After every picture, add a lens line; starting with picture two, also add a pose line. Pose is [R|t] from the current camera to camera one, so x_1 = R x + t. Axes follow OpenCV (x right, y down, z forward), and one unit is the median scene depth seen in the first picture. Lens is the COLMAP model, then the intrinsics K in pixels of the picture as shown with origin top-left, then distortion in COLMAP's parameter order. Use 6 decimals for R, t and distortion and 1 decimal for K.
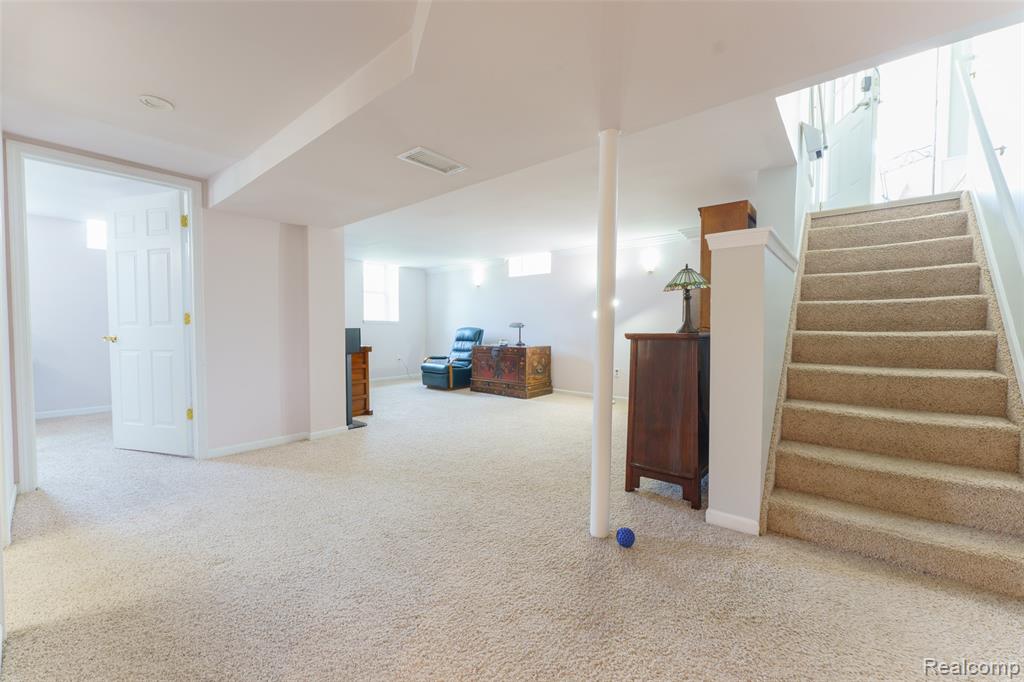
lens RADIAL K [[399.9, 0, 512.0], [0, 399.9, 341.0], [0, 0, 1]] dist [-0.000552, 0.000035]
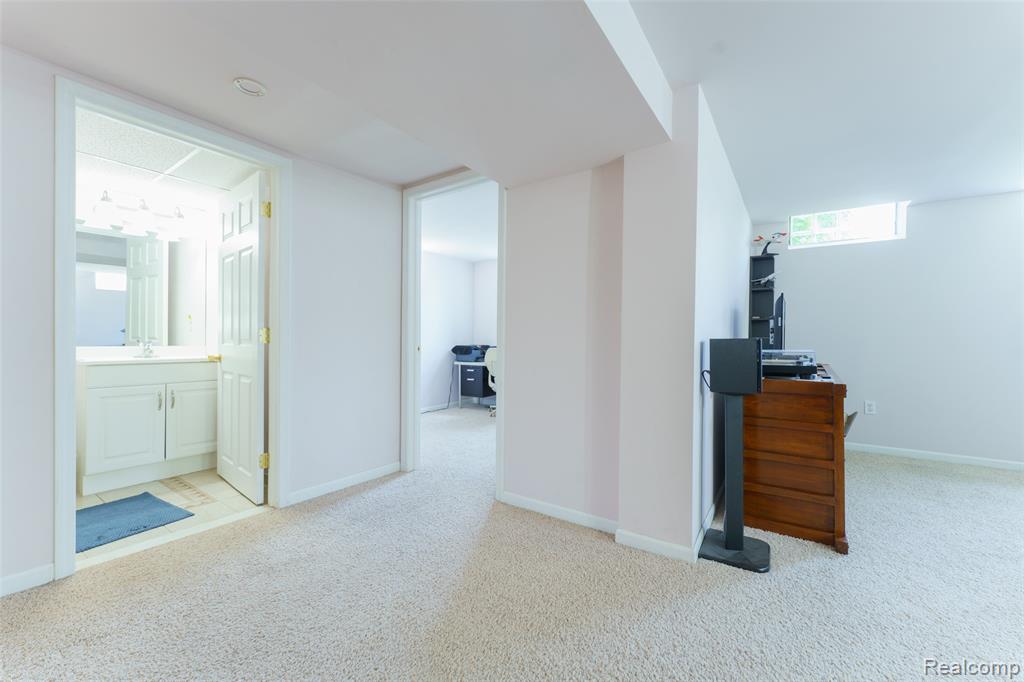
lens RADIAL K [[412.0, 0, 510.9], [0, 412.0, 345.1], [0, 0, 1]] dist [0.000384, 0.000002]
pose [[0.084033, 0.008710, -0.996425, 0.027973], [-0.040061, 0.999183, 0.005355, -0.011773], [0.995657, 0.039468, 0.084313, 0.472222]]
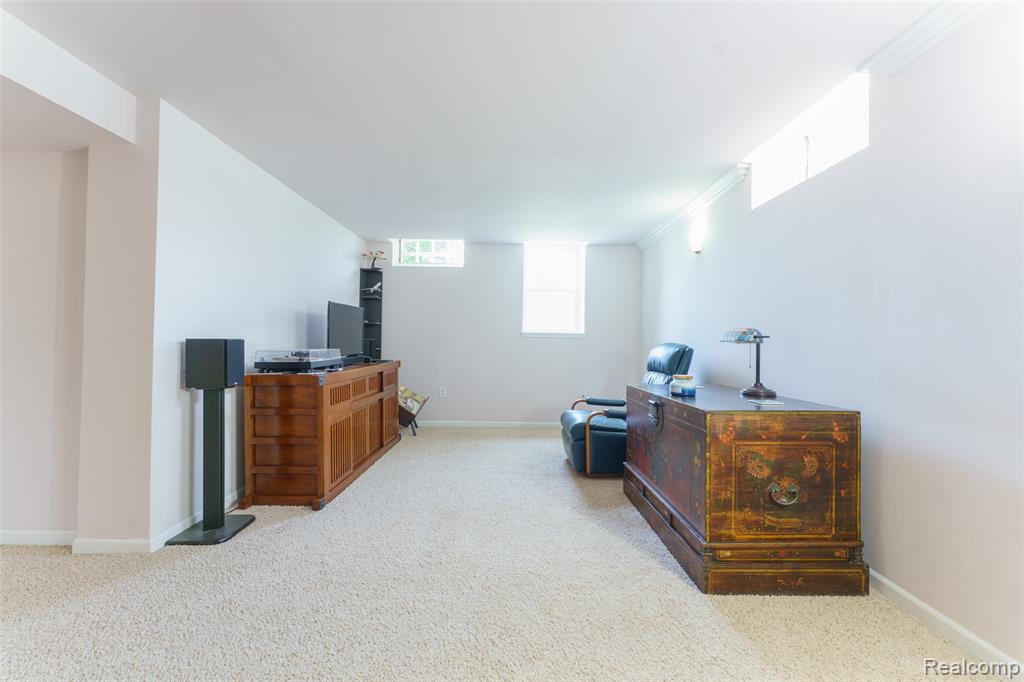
lens RADIAL K [[405.4, 0, 510.2], [0, 405.4, 345.1], [0, 0, 1]] dist [0.000106, 0.000037]
pose [[0.635280, 0.005747, -0.772261, 0.156940], [-0.033913, 0.999215, -0.020462, -0.018218], [0.771537, 0.039189, 0.634976, 0.649732]]
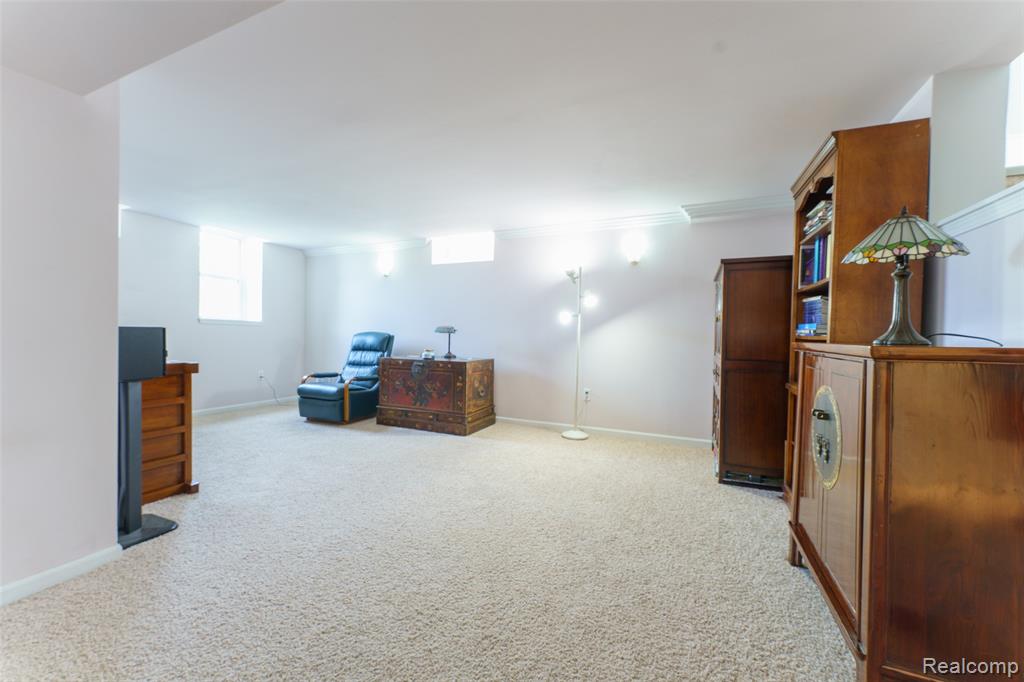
lens RADIAL K [[399.9, 0, 512.0], [0, 399.9, 341.0], [0, 0, 1]] dist [-0.000552, 0.000035]
pose [[0.961633, 0.010564, 0.274134, -0.072912], [-0.005324, 0.999789, -0.019853, -0.005708], [-0.274286, 0.017632, 0.961486, 0.283570]]
